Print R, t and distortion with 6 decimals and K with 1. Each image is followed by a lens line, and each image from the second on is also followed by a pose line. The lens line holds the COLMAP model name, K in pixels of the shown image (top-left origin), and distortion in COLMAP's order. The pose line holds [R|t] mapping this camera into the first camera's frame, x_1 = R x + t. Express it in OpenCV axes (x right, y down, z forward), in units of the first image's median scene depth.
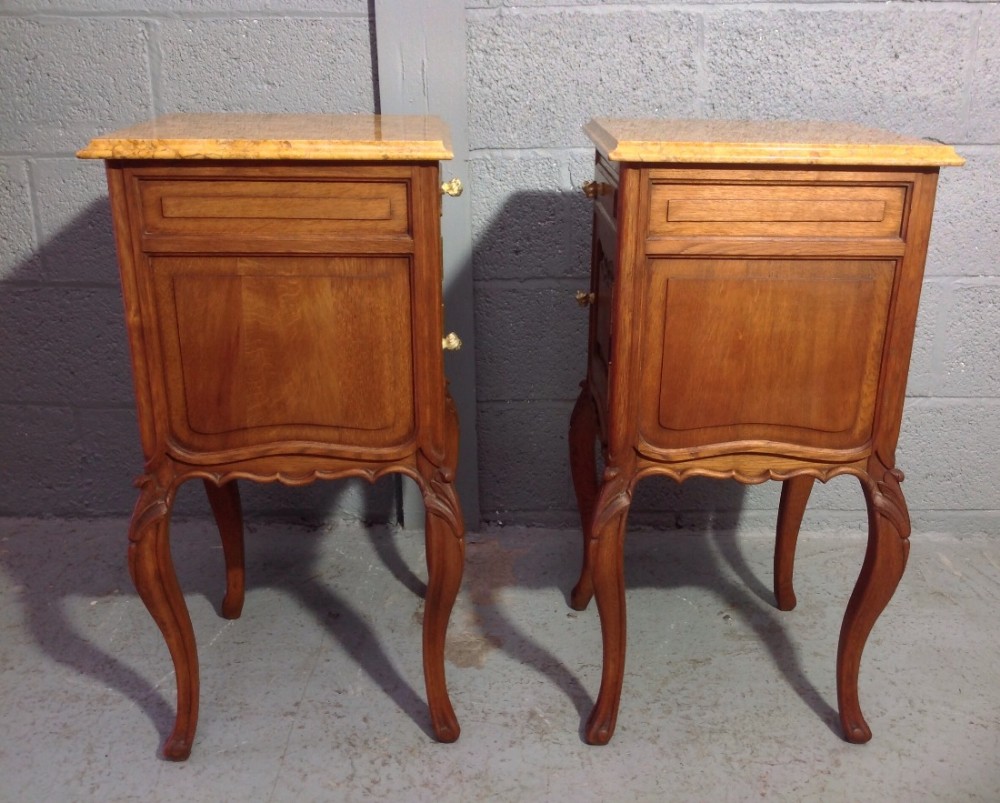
lens RADIAL K [[991.2, 0, 546.6], [0, 991.2, 395.9], [0, 0, 1]] dist [0.129152, -0.273805]
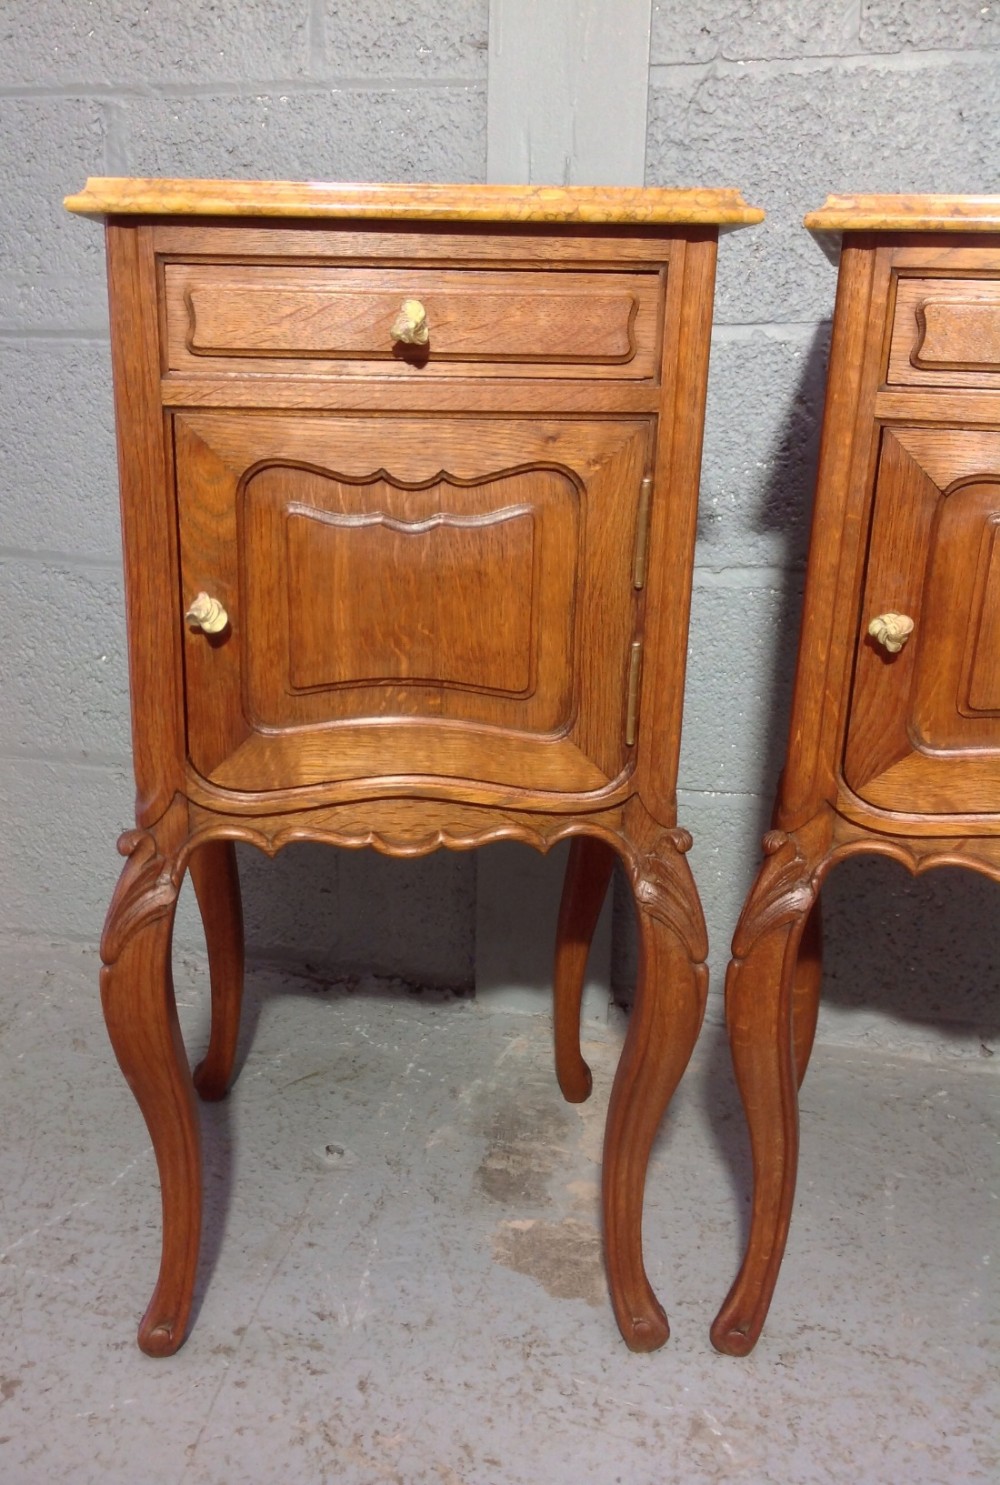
lens RADIAL K [[1362.2, 0, 455.6], [0, 1362.2, 742.1], [0, 0, 1]] dist [0.123413, -0.262563]
pose [[0.980717, 0.063157, -0.184945, -0.024354], [-0.071868, 0.996580, -0.040777, 0.022429], [0.181737, 0.053283, 0.981903, 0.283394]]
